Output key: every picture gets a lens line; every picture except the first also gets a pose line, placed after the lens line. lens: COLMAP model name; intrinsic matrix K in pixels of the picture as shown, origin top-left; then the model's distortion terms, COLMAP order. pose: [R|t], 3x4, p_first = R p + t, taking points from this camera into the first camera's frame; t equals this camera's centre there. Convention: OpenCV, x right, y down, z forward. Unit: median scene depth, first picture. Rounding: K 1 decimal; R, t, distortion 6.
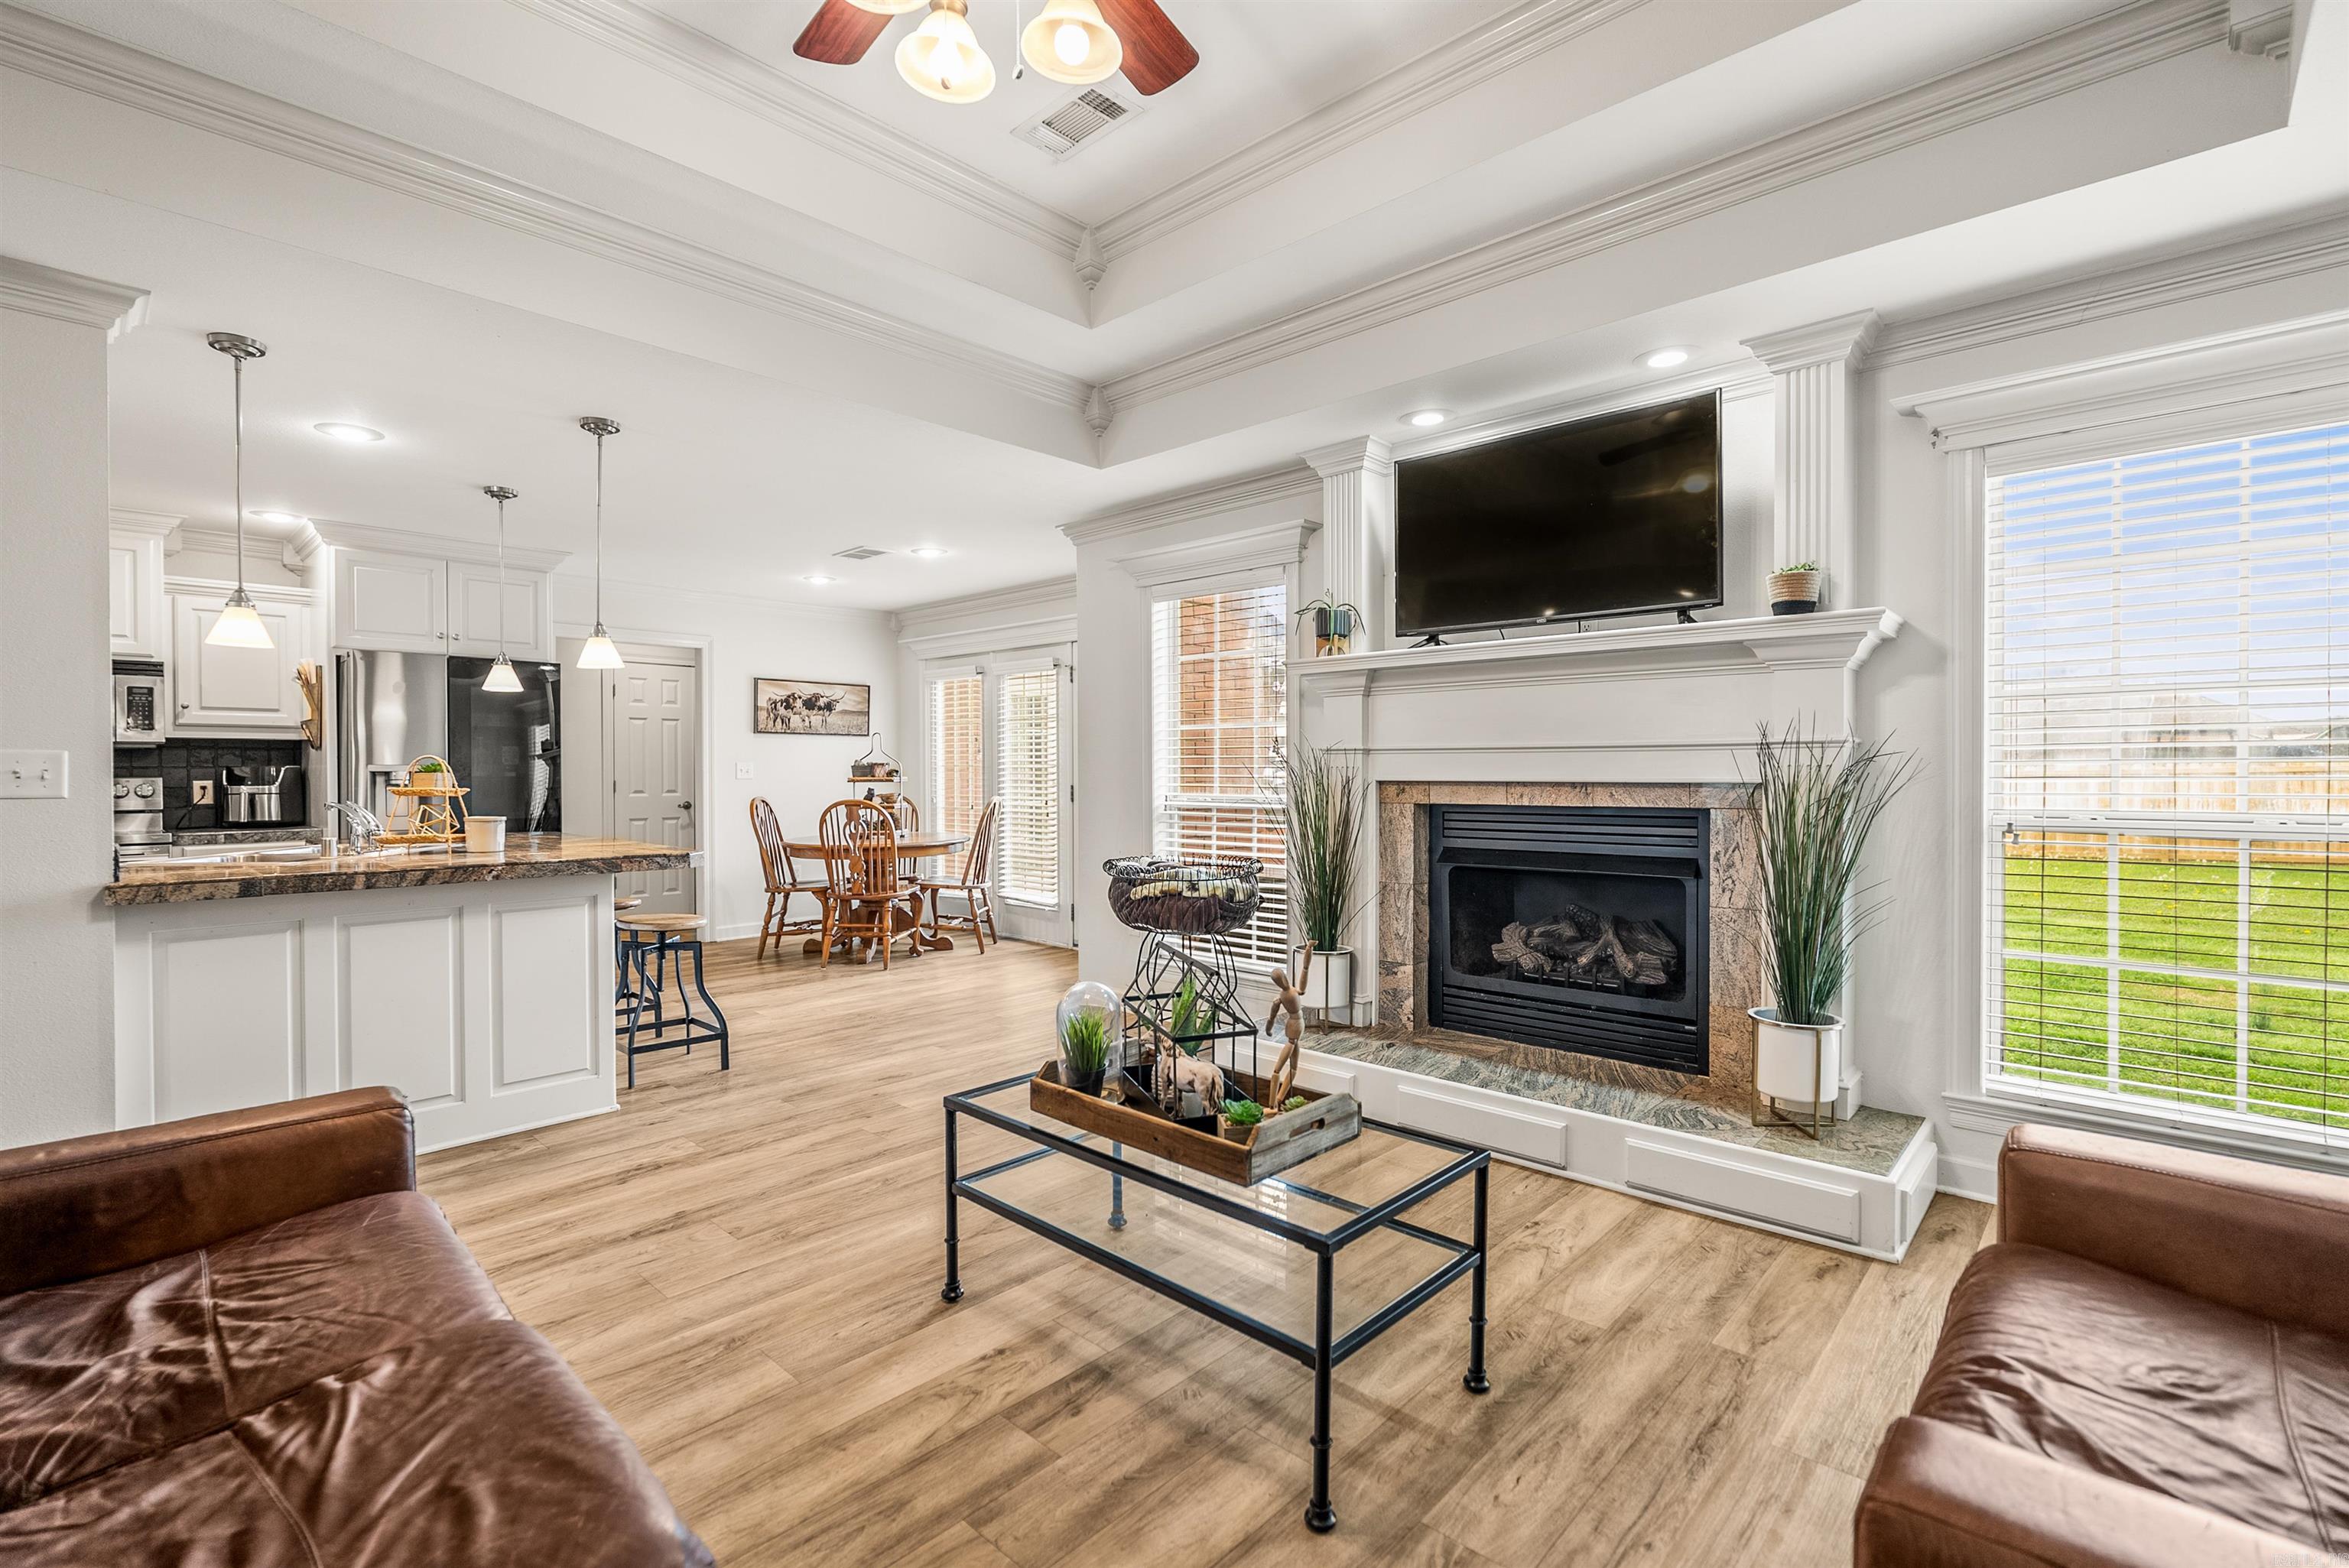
lens RADIAL K [[1050.6, 0, 1176.0], [0, 1050.6, 772.1], [0, 0, 1]] dist [-0.004187, 0.000209]
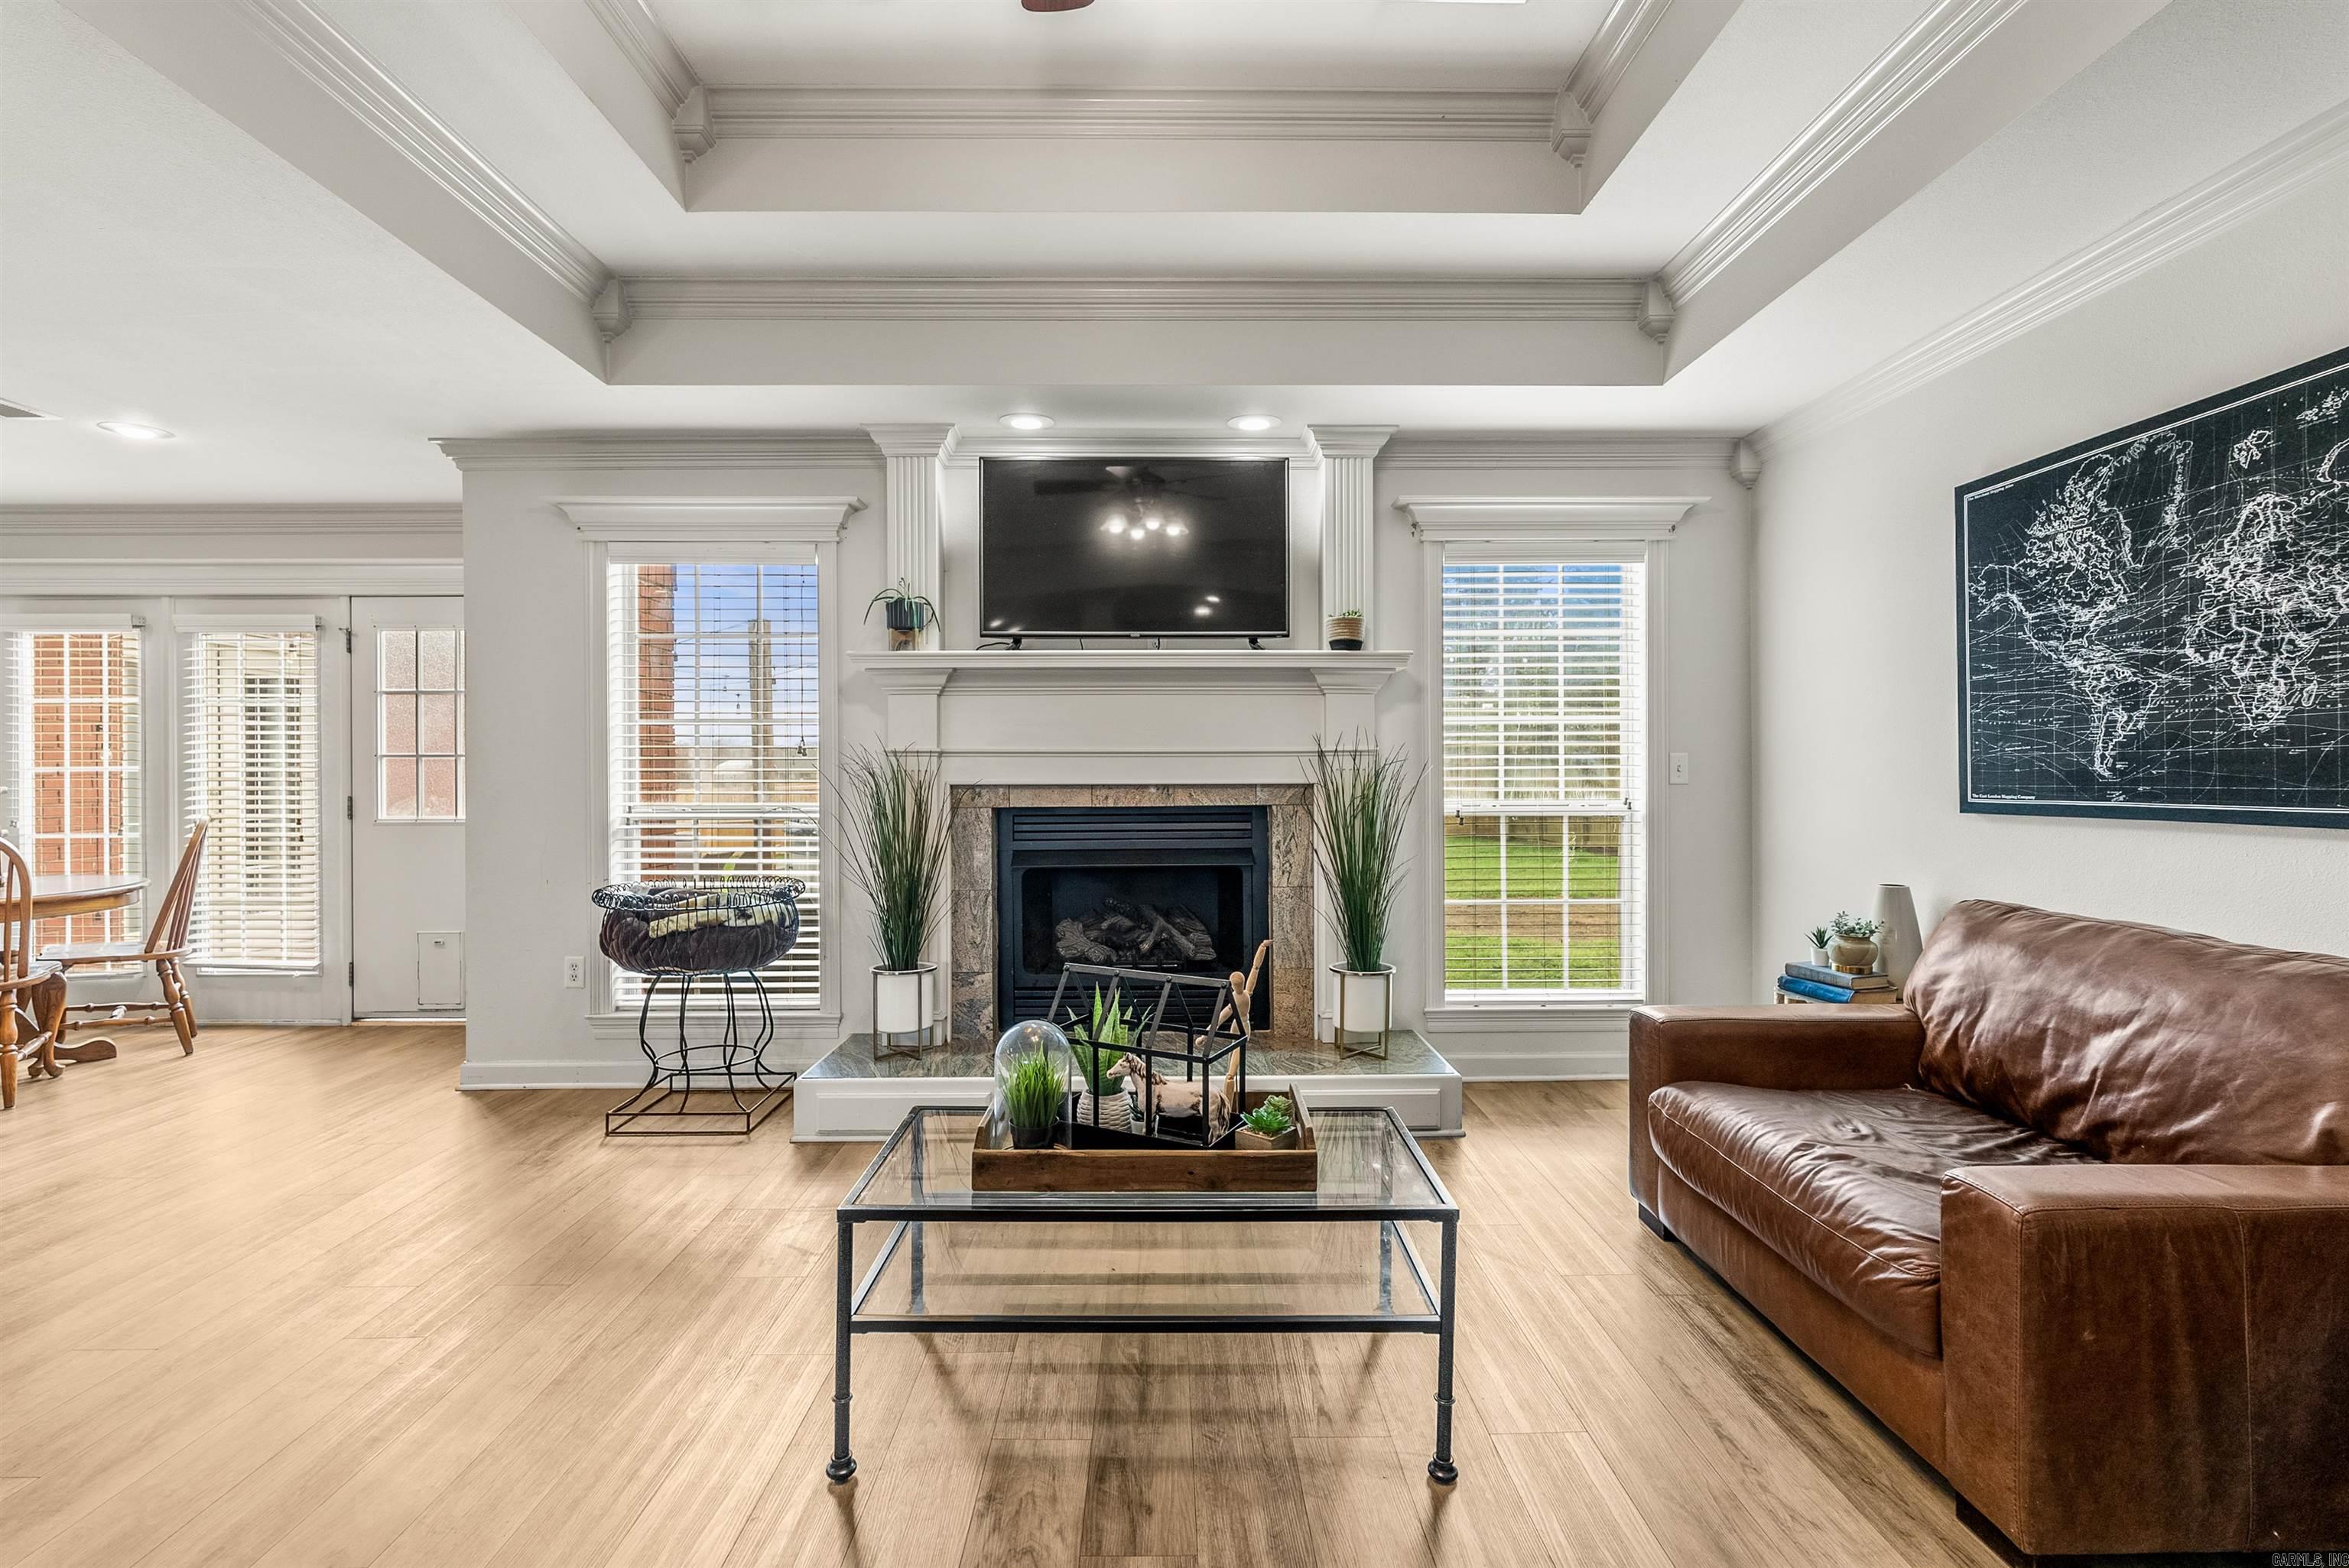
lens RADIAL K [[1050.6, 0, 1176.0], [0, 1050.6, 772.1], [0, 0, 1]] dist [-0.004187, 0.000209]
pose [[0.720926, -0.000556, 0.693011, -0.322034], [0.003572, 0.999989, -0.002914, -0.000039], [-0.693002, 0.004576, 0.720921, 0.165968]]
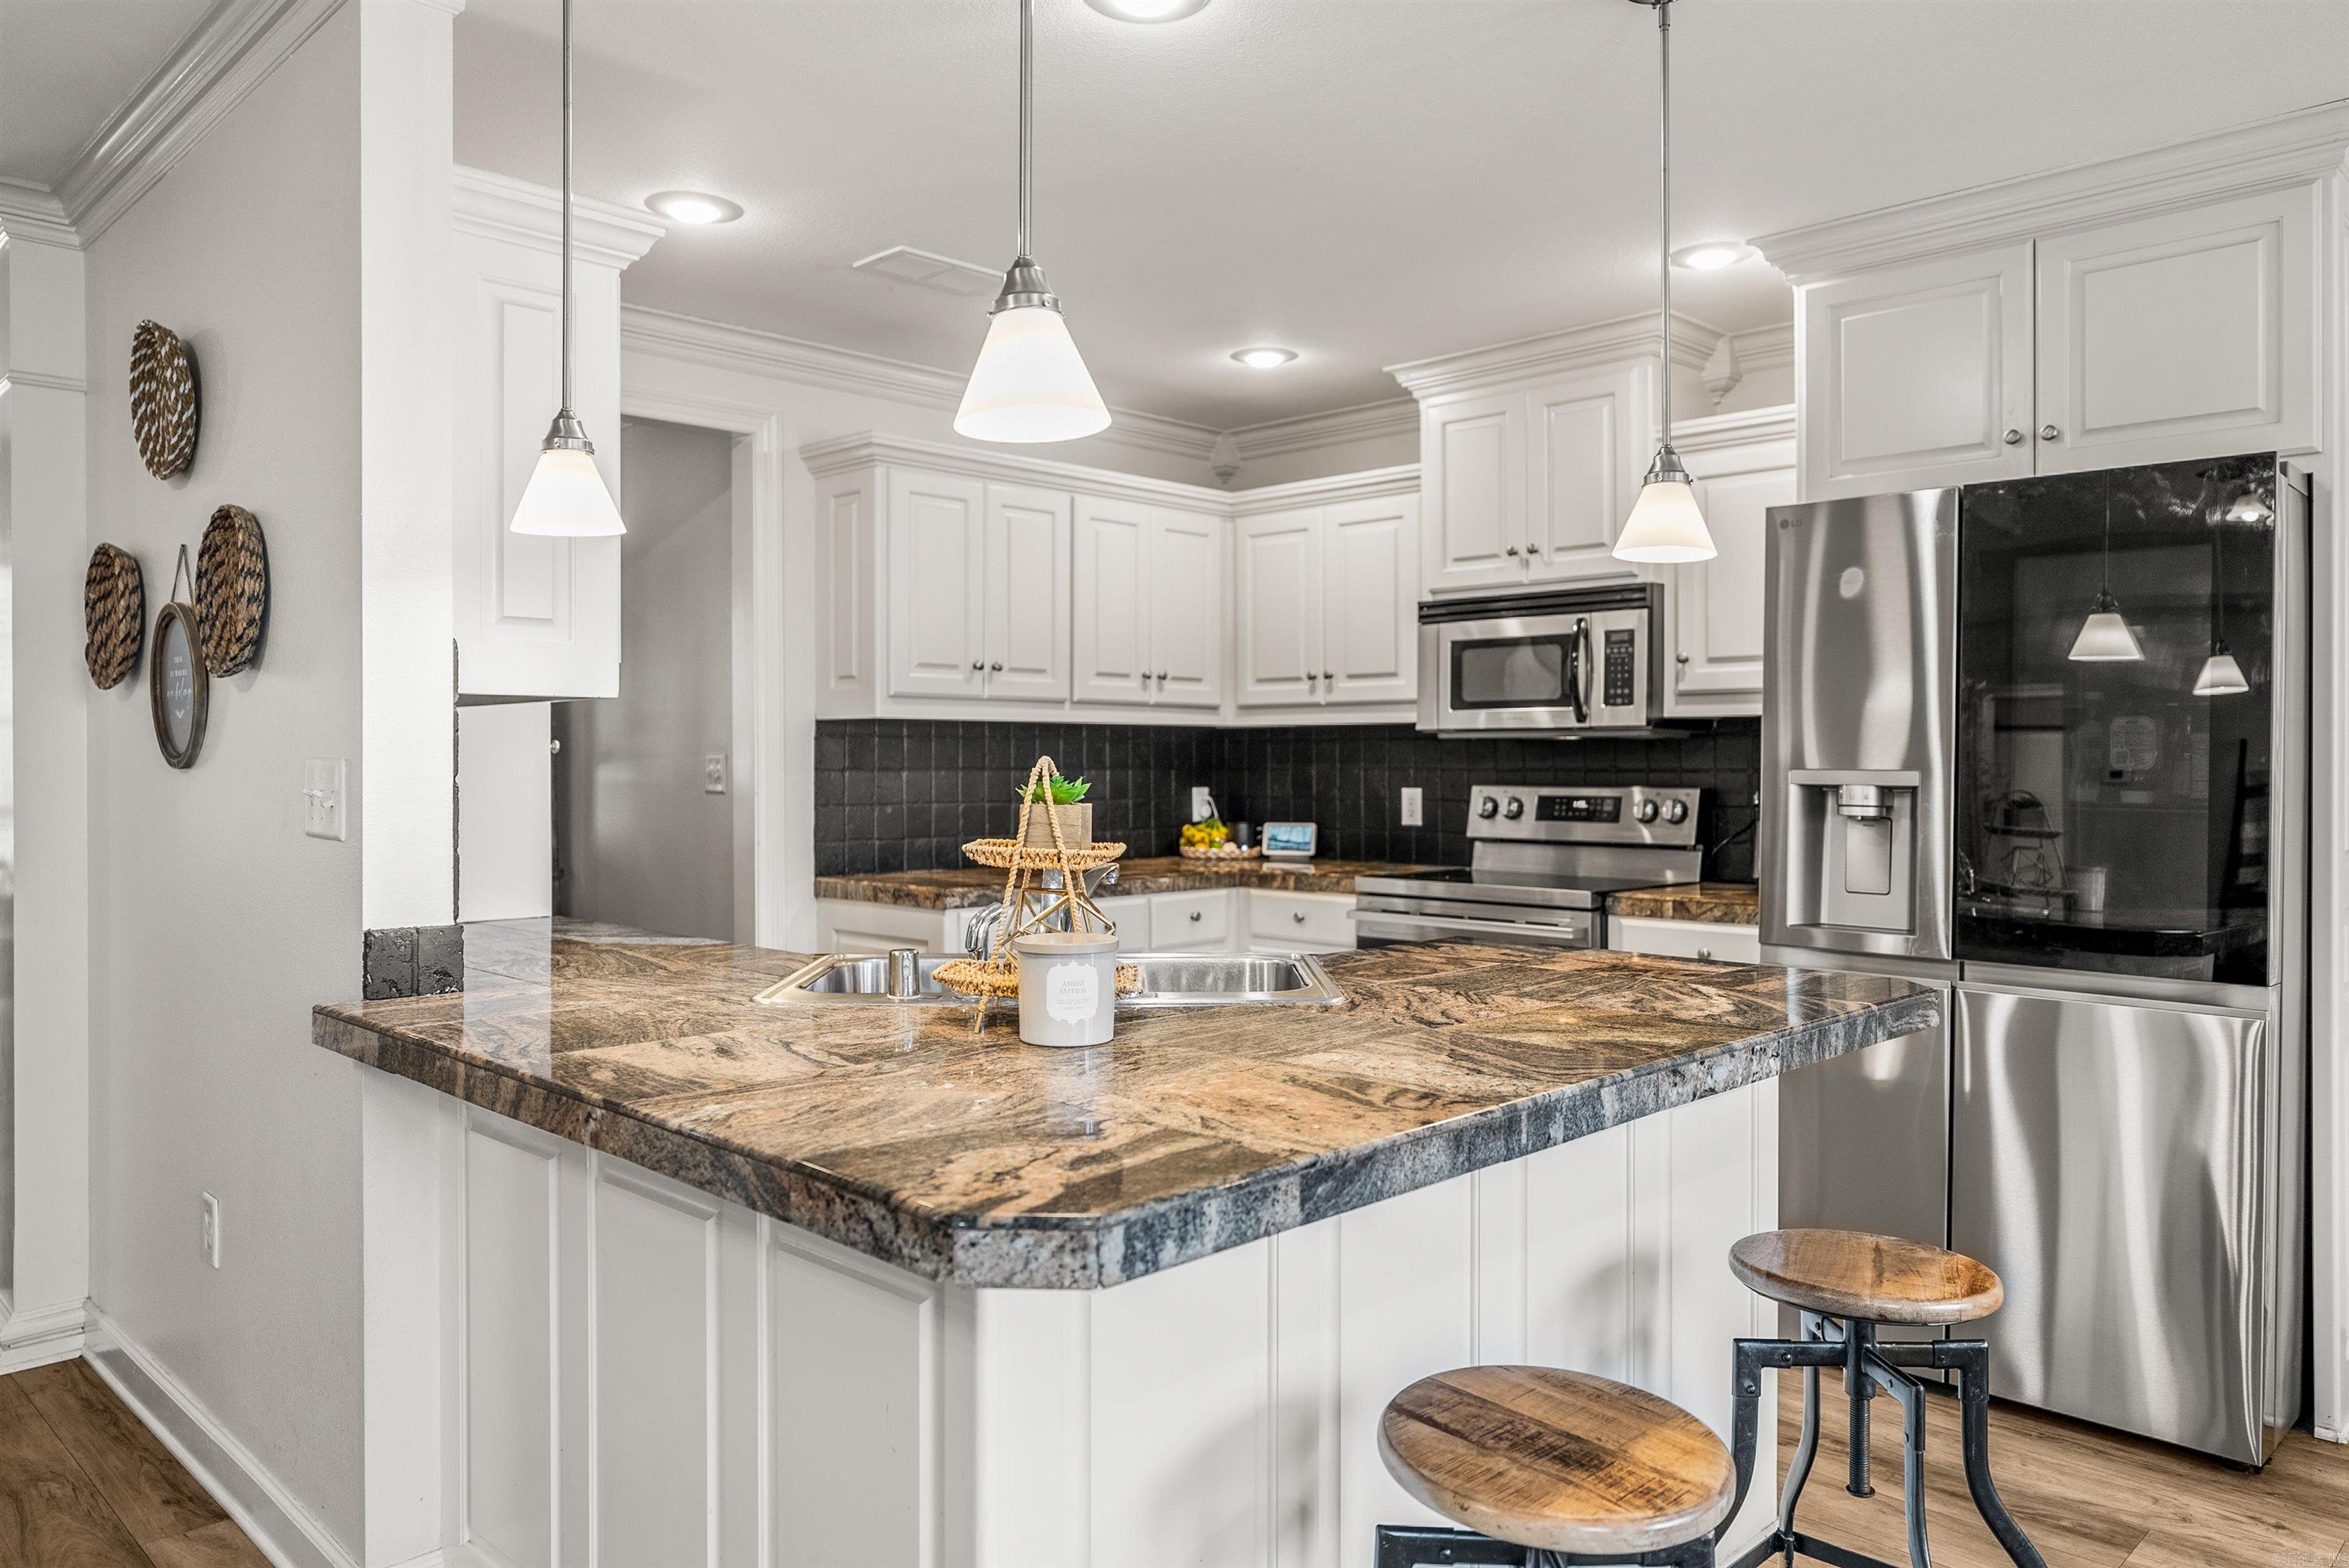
lens RADIAL K [[1613.8, 0, 1176.1], [0, 1613.8, 769.3], [0, 0, 1]] dist [-0.005218, 0.001054]
pose [[-0.027583, 0.007622, -0.999590, -0.126146], [-0.002180, 0.999968, 0.007685, -0.014151], [0.999617, 0.002391, -0.027566, 0.953078]]
